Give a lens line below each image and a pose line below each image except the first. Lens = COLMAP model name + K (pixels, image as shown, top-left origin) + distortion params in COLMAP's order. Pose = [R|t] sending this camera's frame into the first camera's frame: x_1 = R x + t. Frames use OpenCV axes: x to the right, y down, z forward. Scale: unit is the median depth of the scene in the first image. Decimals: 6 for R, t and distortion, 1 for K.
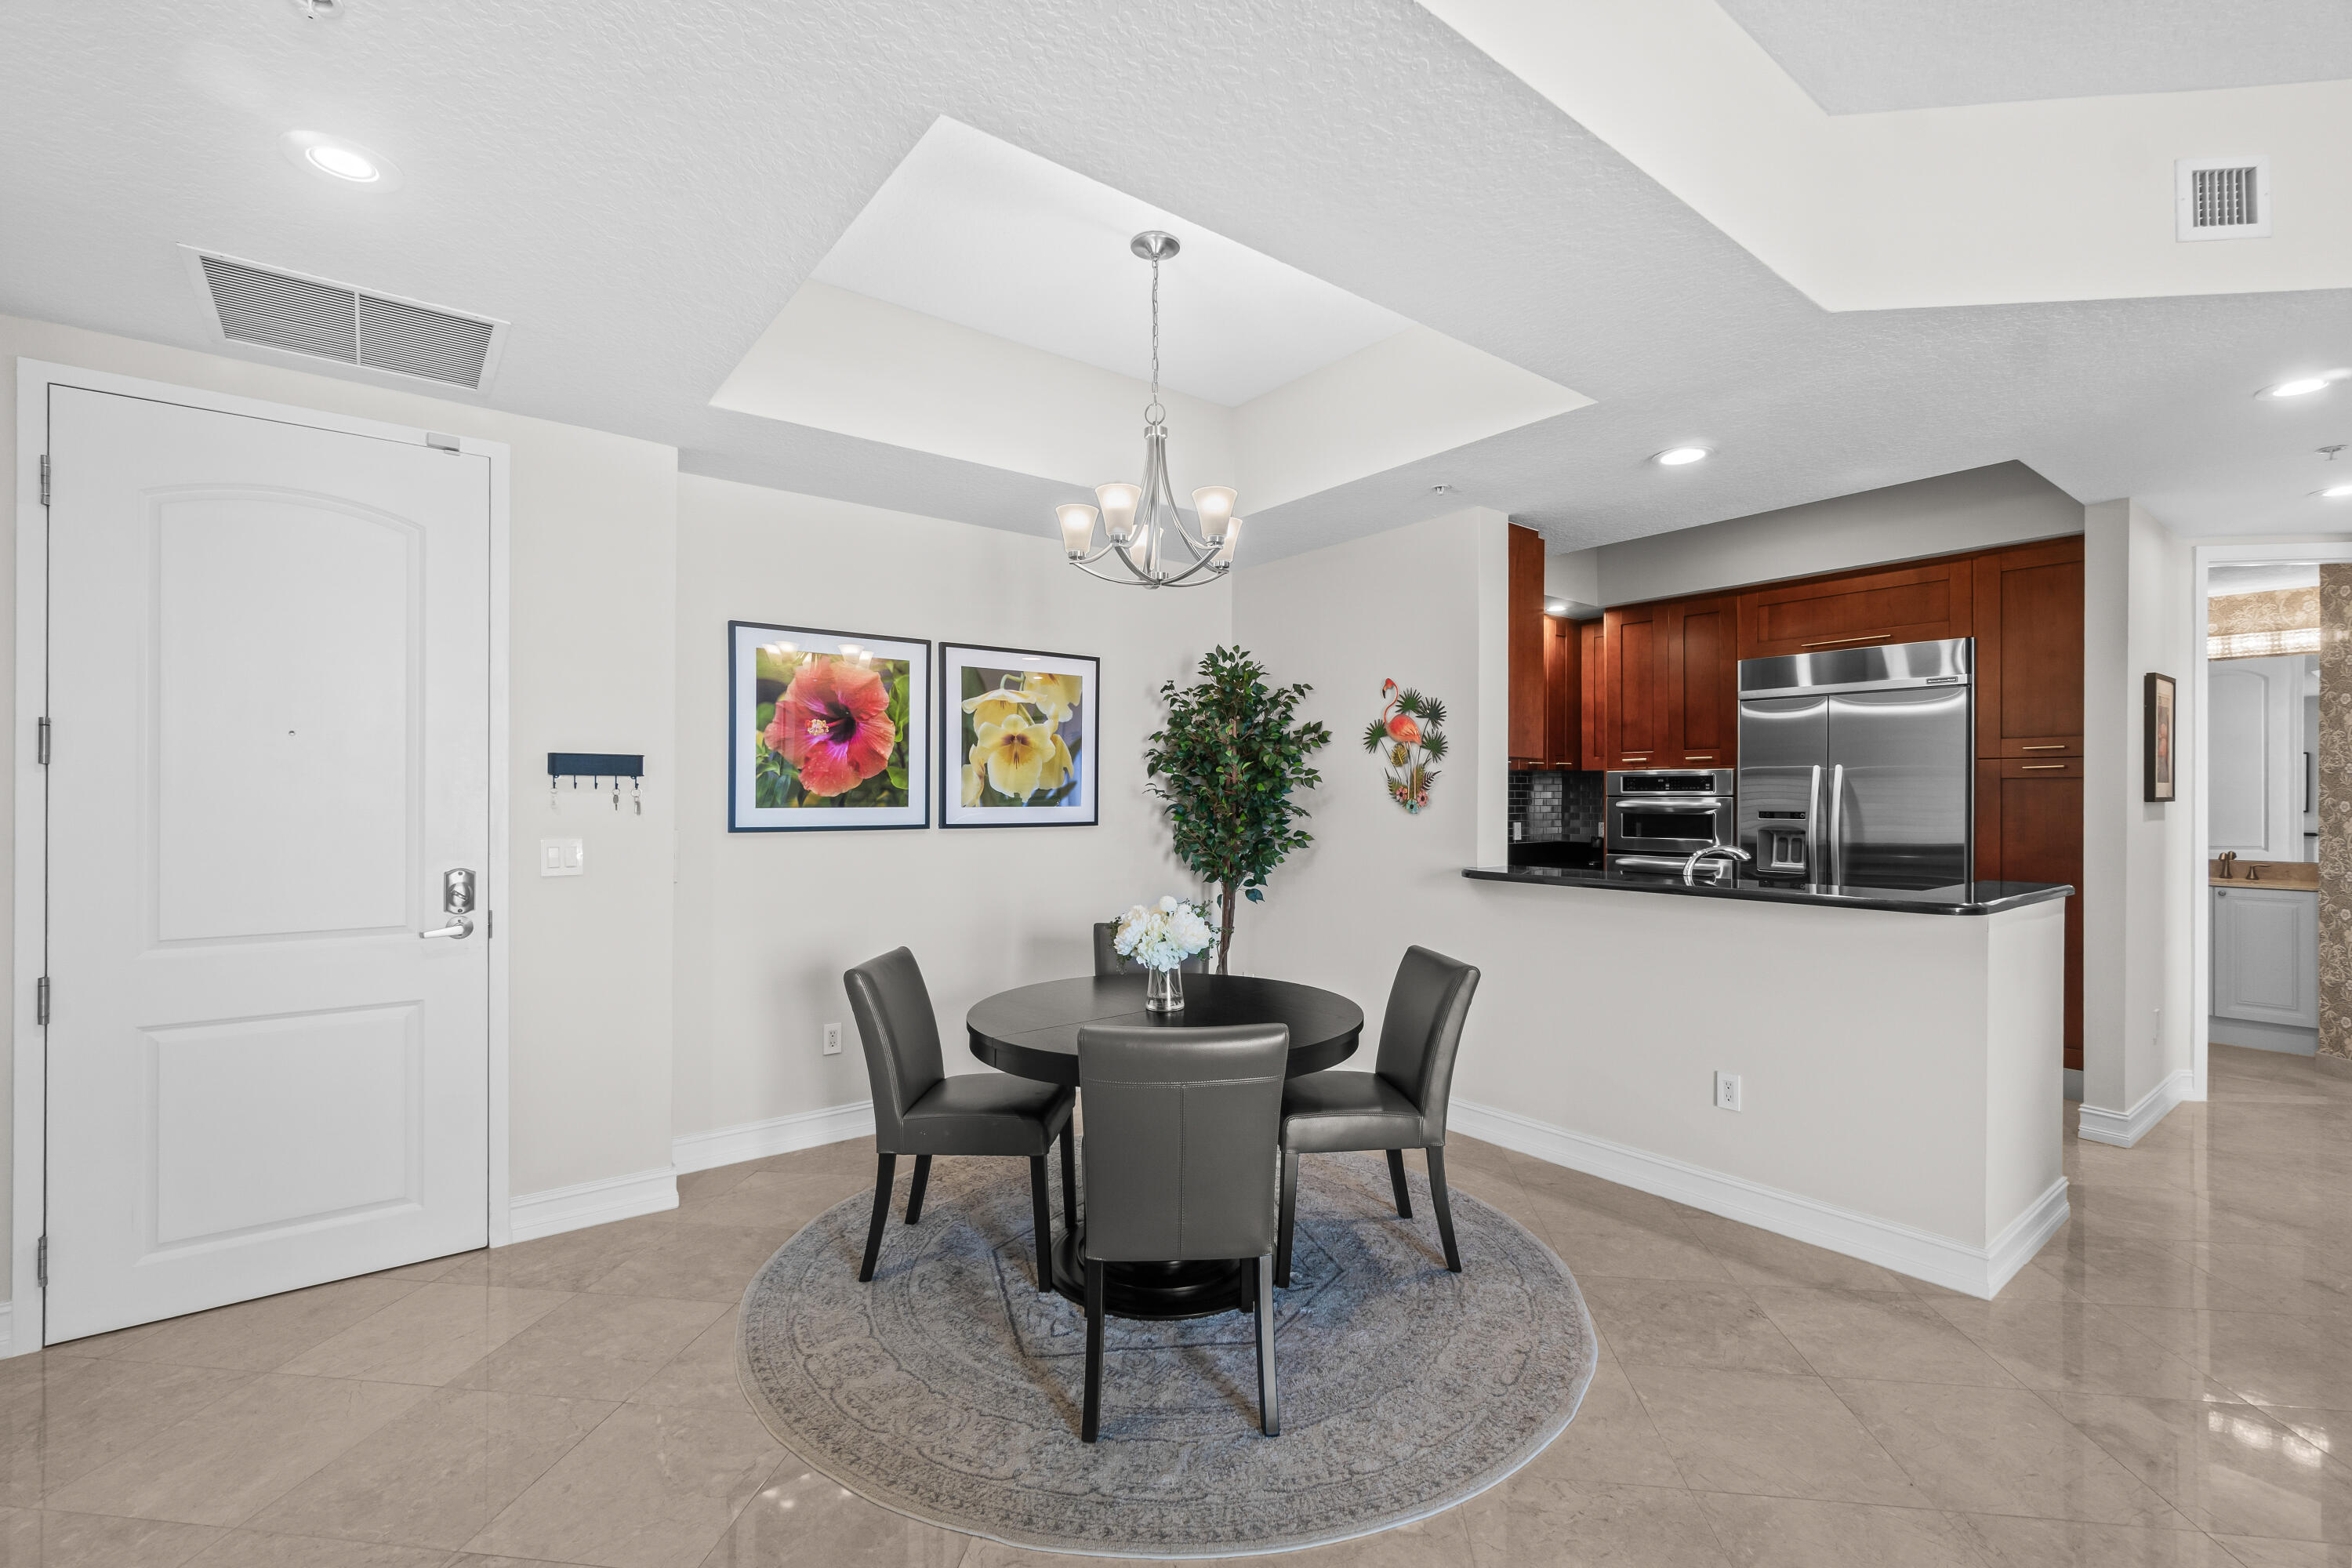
lens RADIAL K [[1016.7, 0, 1185.1], [0, 1016.7, 781.5], [0, 0, 1]] dist [-0.001269, 0.001493]
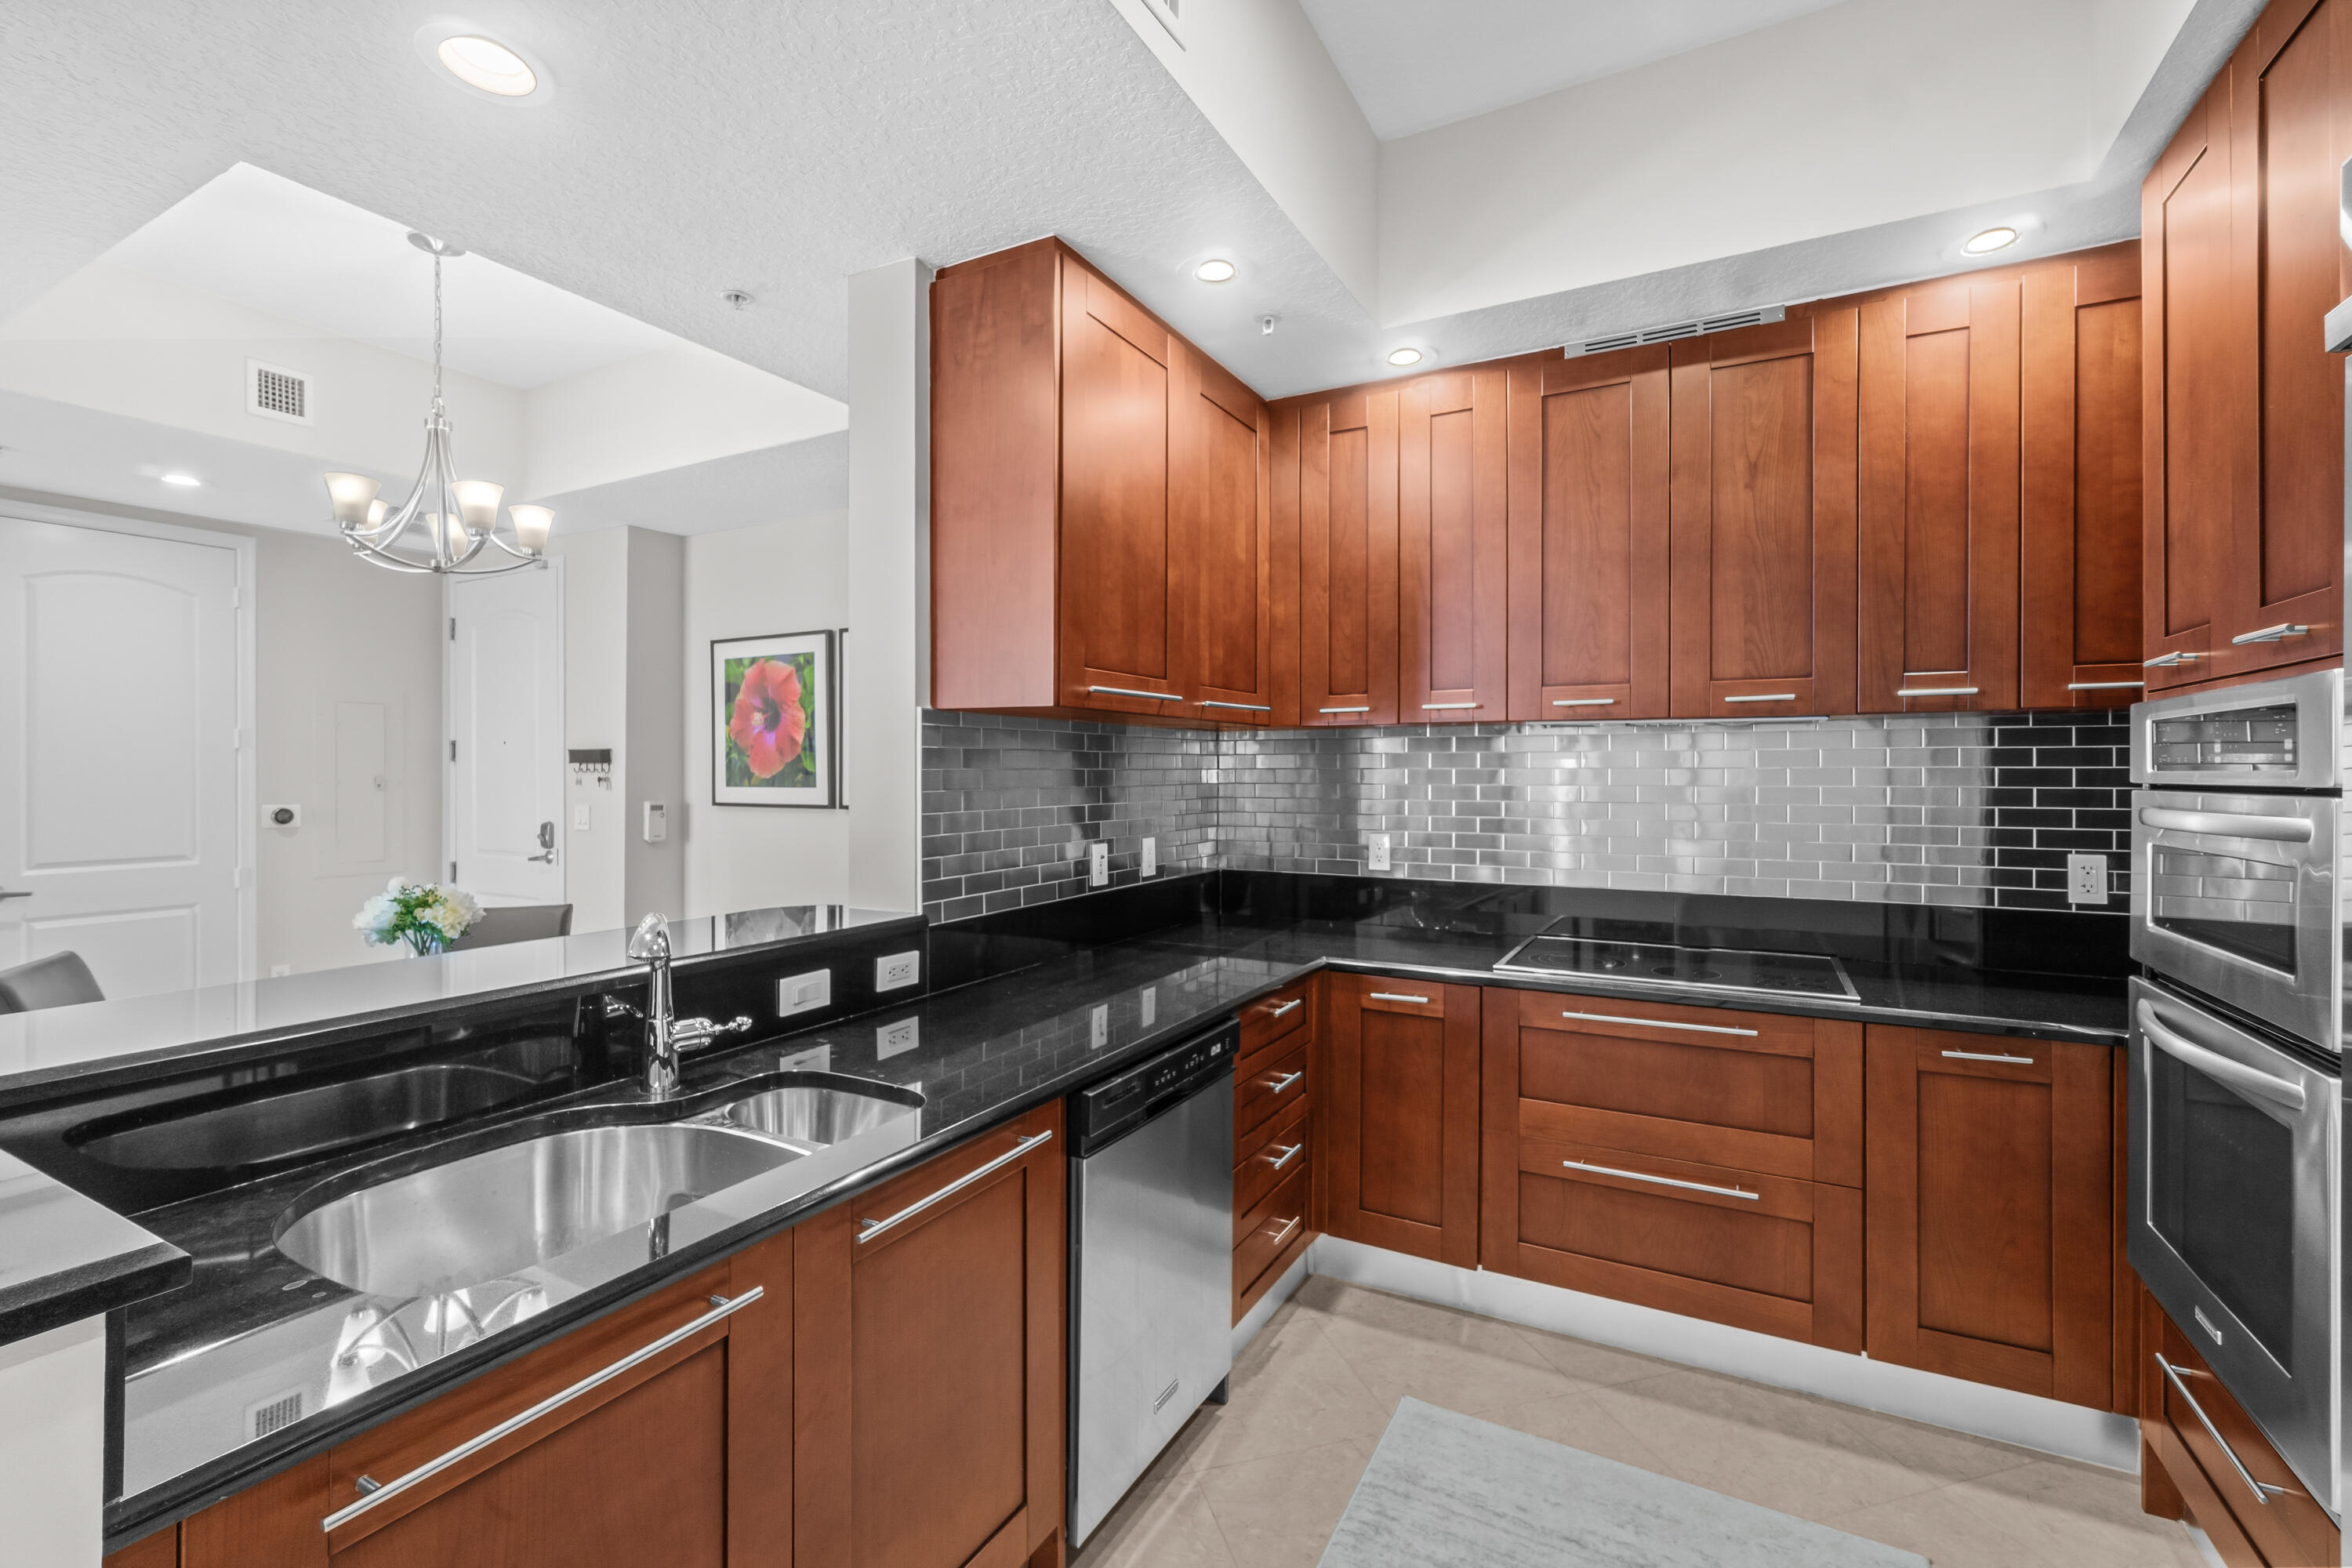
lens RADIAL K [[1016.7, 0, 1169.9], [0, 1016.7, 772.1], [0, 0, 1]] dist [-0.001269, 0.001493]
pose [[0.398213, -0.001169, -0.917292, 0.836004], [0.011878, 0.999922, 0.003882, 0.008598], [0.917216, -0.012442, 0.398196, 0.885508]]
